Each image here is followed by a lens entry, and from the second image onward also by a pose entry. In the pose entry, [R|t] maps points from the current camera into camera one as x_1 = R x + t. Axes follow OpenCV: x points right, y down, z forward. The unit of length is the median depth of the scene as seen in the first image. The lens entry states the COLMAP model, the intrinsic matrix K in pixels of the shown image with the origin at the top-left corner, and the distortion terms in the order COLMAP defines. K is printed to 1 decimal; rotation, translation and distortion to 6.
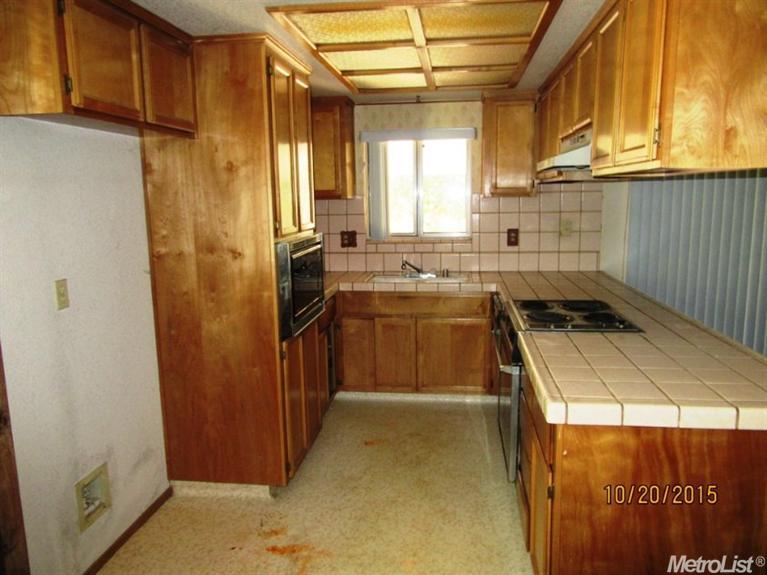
lens RADIAL K [[572.6, 0, 383.5], [0, 572.6, 287.2], [0, 0, 1]] dist [-0.001983, 0.001053]
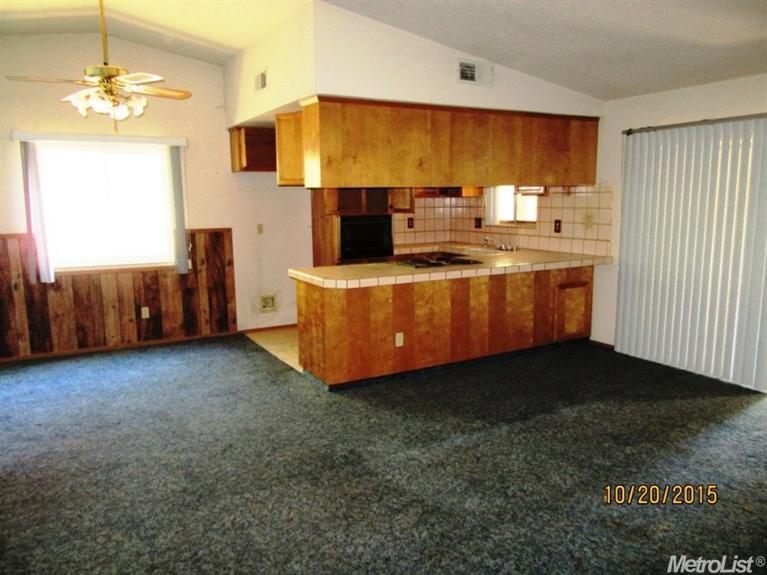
lens RADIAL K [[572.6, 0, 382.7], [0, 572.6, 287.6], [0, 0, 1]] dist [-0.001983, 0.001053]
pose [[0.601760, 0.131627, -0.787756, 1.054497], [-0.122862, 0.989842, 0.071541, 0.010048], [0.789170, 0.053735, 0.611820, -0.144034]]
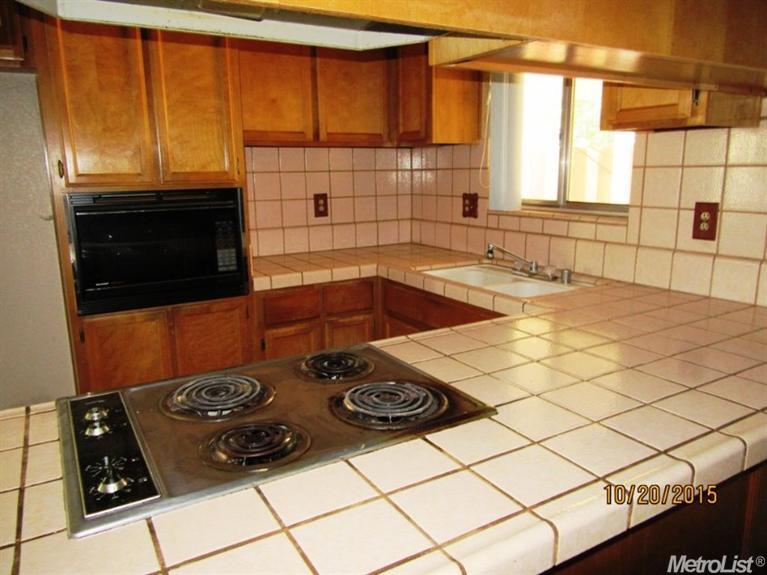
lens RADIAL K [[572.6, 0, 384.2], [0, 572.6, 289.6], [0, 0, 1]] dist [-0.001983, 0.001053]
pose [[0.616341, 0.170338, -0.768836, 0.425132], [-0.120284, 0.985232, 0.121855, -0.057953], [0.778238, 0.017374, 0.627728, 0.512772]]
